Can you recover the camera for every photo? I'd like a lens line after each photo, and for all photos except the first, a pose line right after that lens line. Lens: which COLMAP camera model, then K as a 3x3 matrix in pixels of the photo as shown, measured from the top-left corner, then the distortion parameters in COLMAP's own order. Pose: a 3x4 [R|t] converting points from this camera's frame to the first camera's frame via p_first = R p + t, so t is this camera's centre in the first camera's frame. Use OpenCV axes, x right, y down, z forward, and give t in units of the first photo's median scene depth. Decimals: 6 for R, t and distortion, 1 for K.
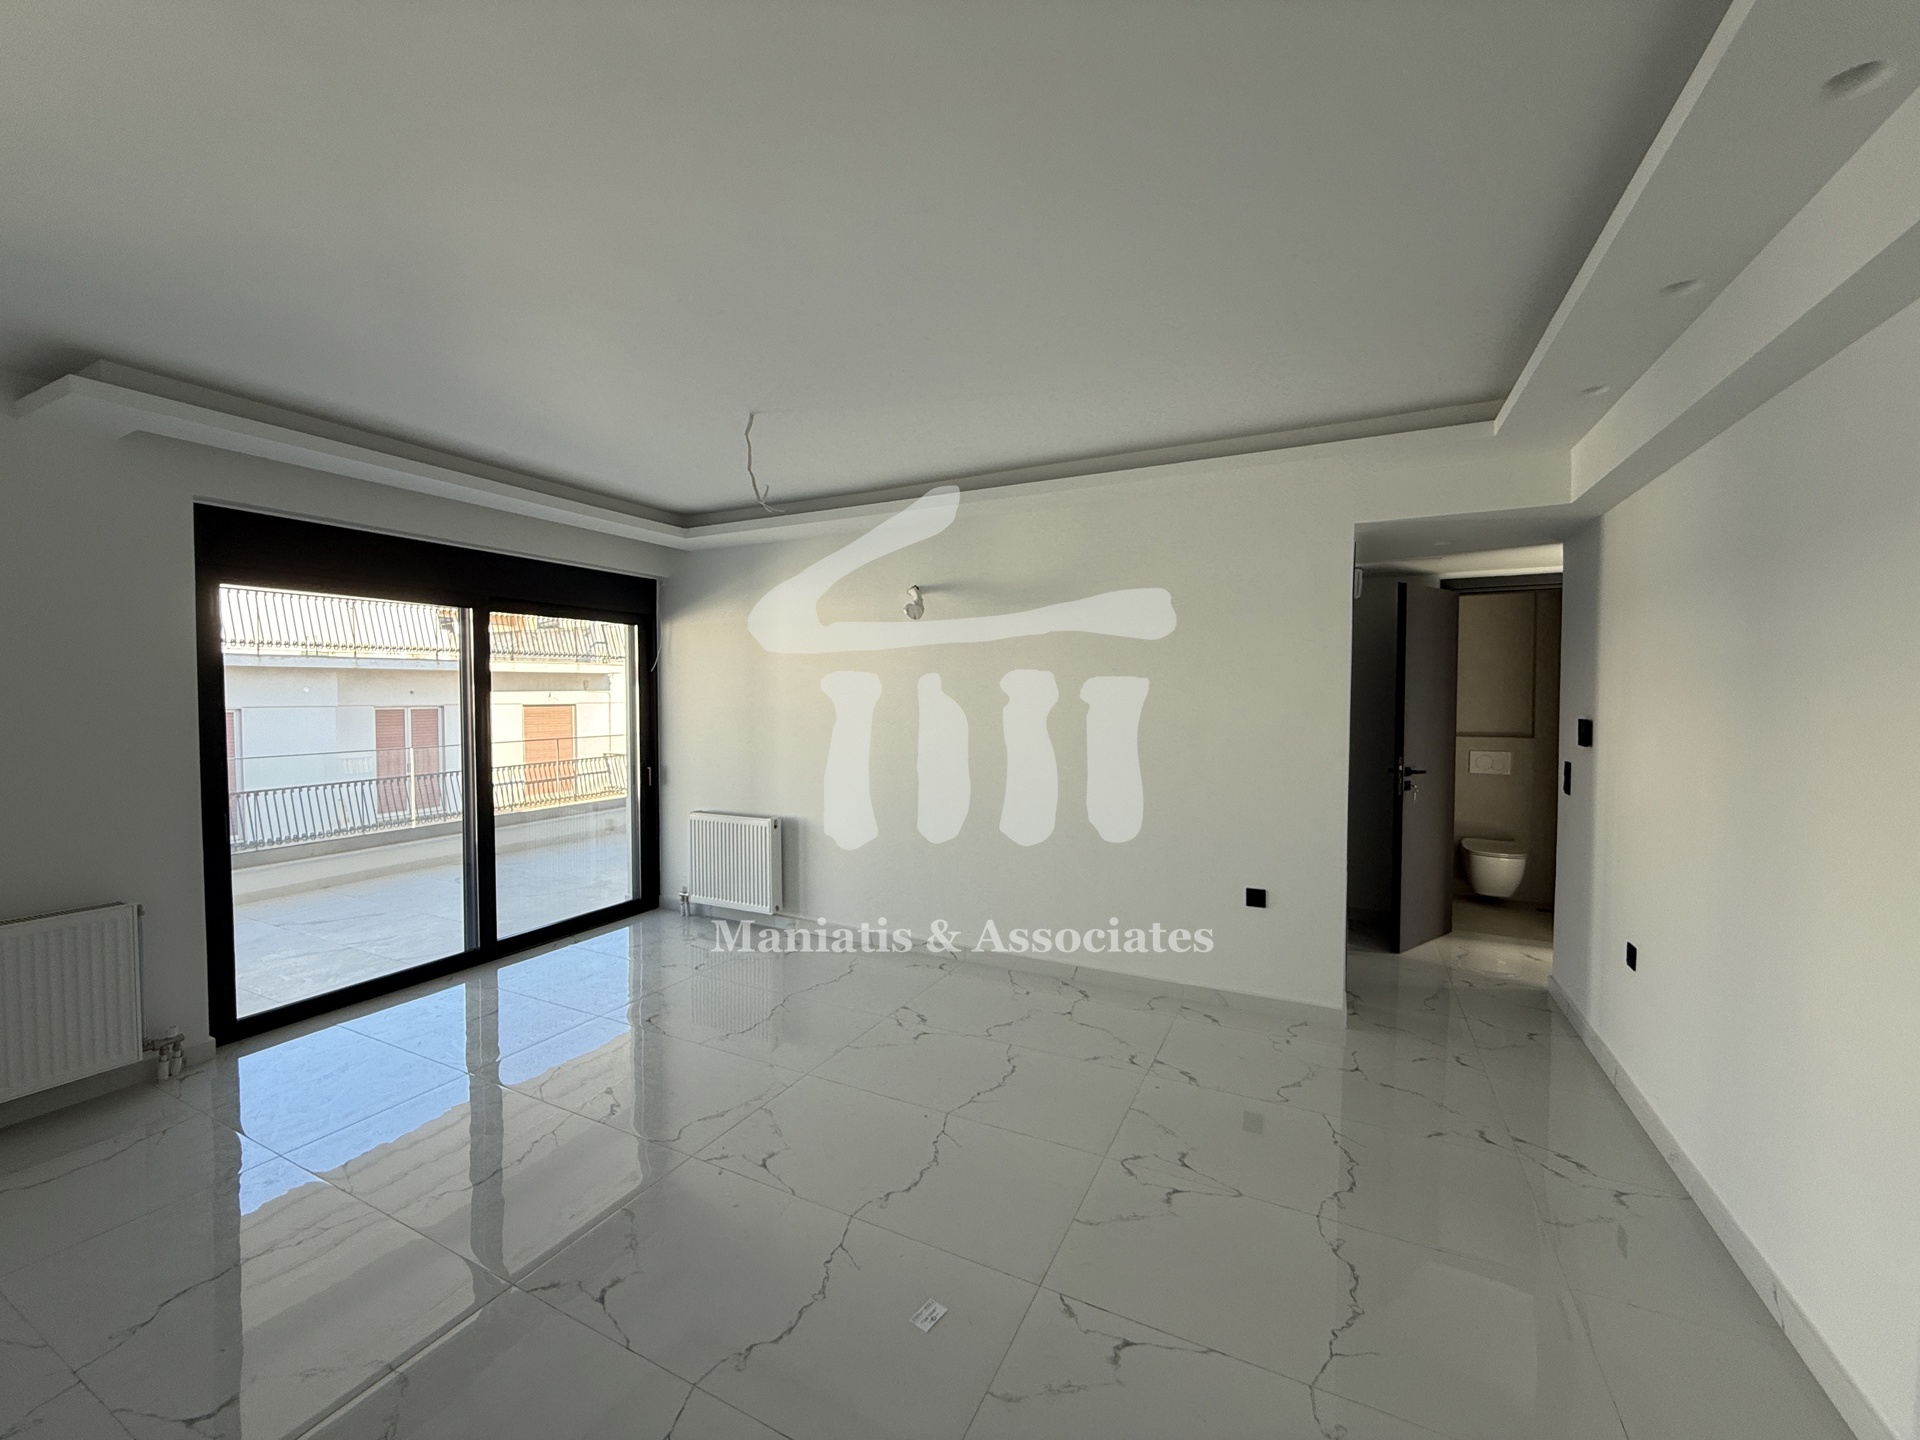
lens RADIAL K [[765.9, 0, 960.0], [0, 765.9, 720.0], [0, 0, 1]] dist [0.002133, 0.000566]
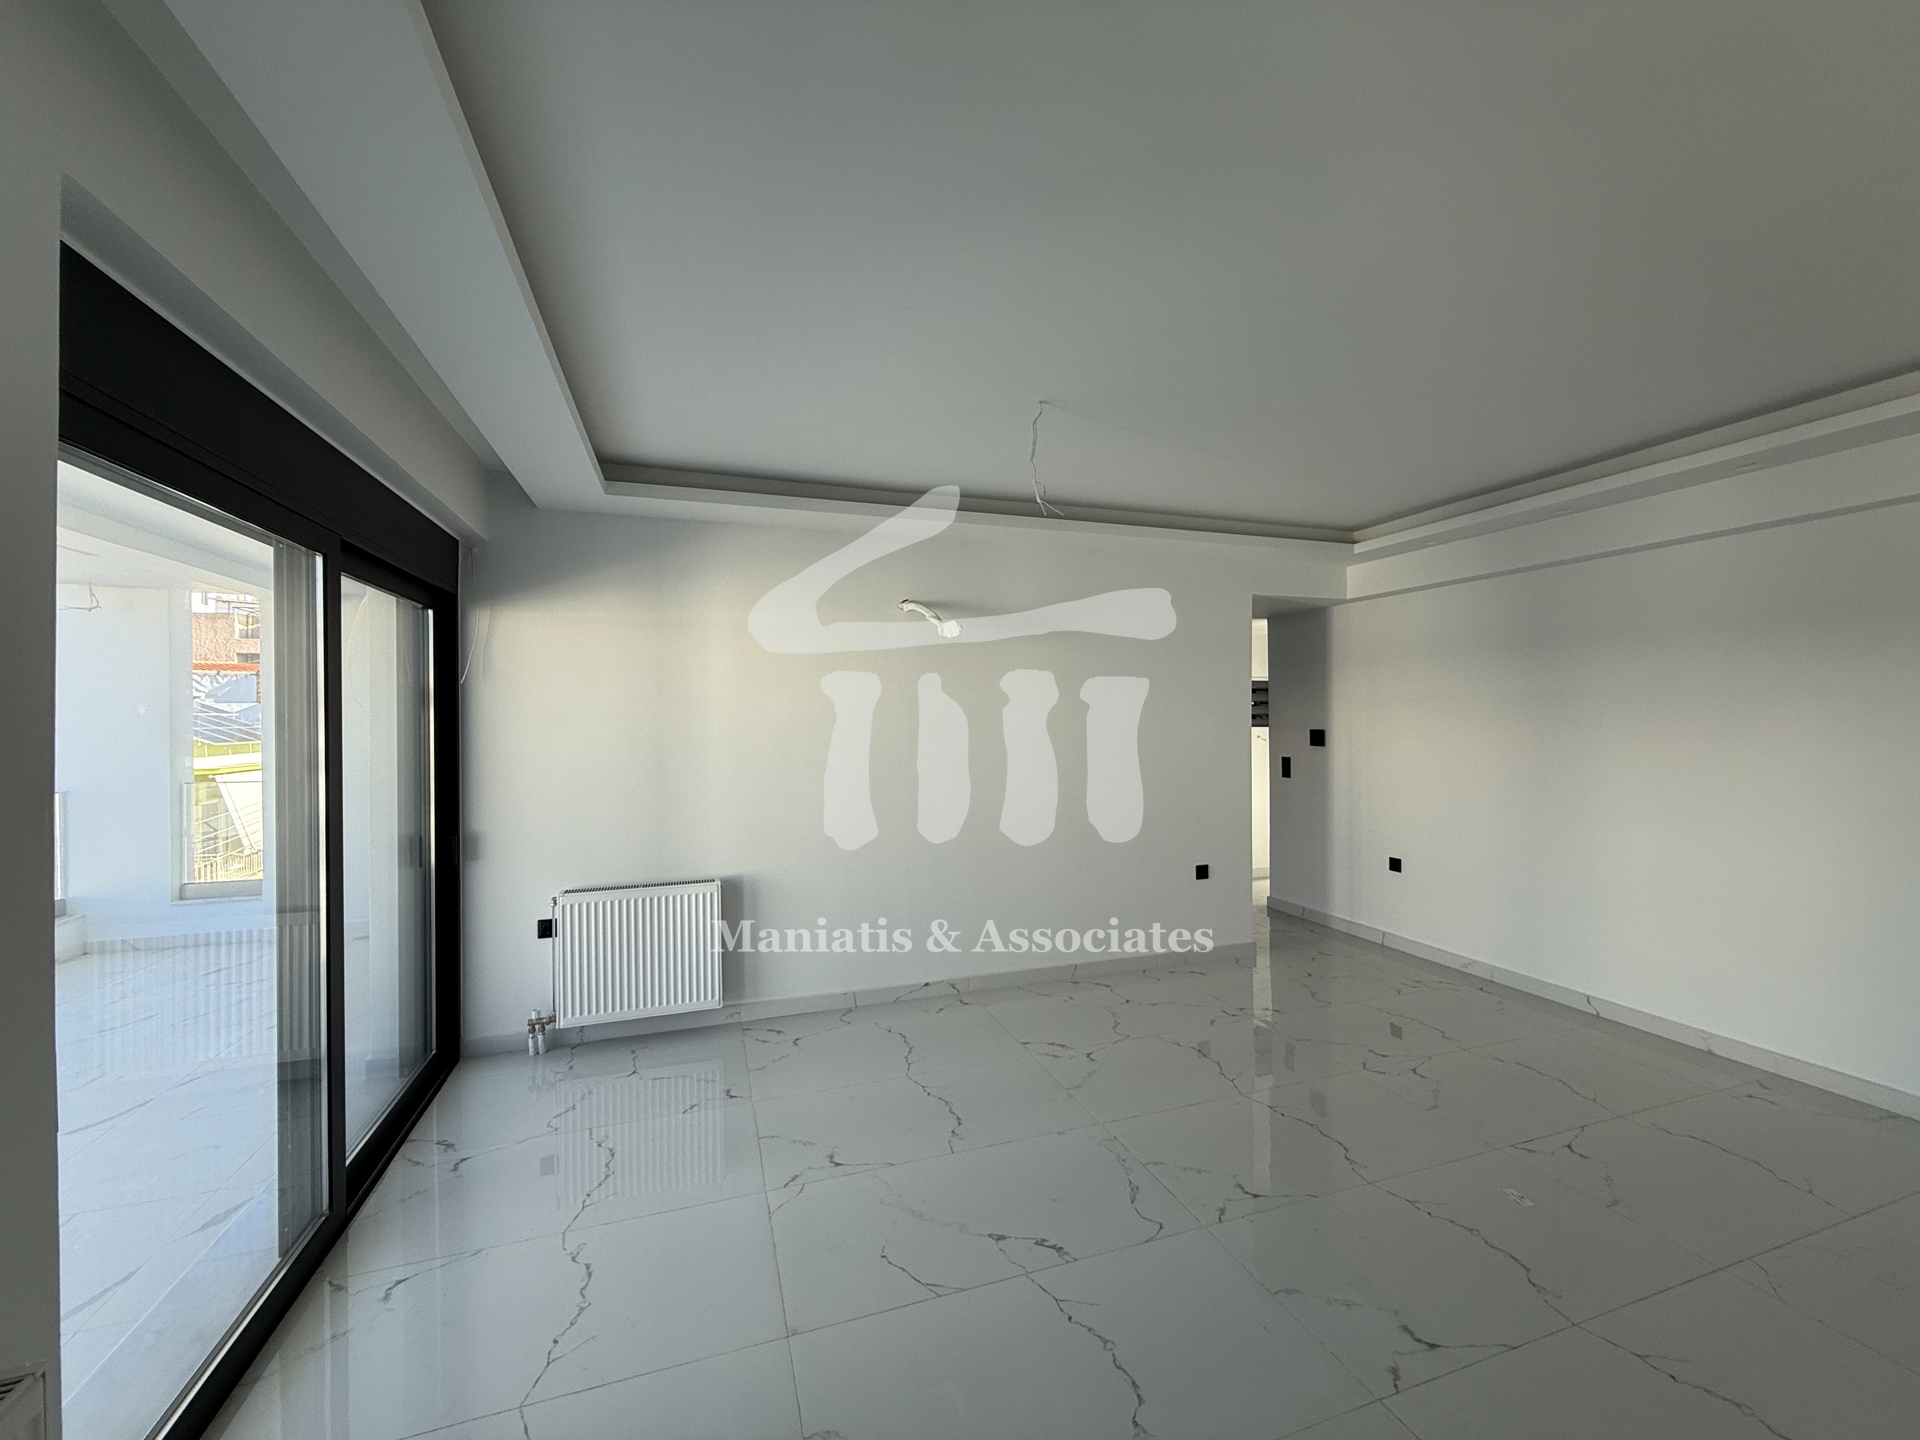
lens RADIAL K [[762.1, 0, 953.1], [0, 762.1, 718.9], [0, 0, 1]] dist [-0.001402, 0.000389]
pose [[0.699614, -0.005345, 0.714501, -0.681568], [0.031817, 0.999213, -0.023679, -0.007551], [-0.713812, 0.039299, 0.699234, 0.322324]]
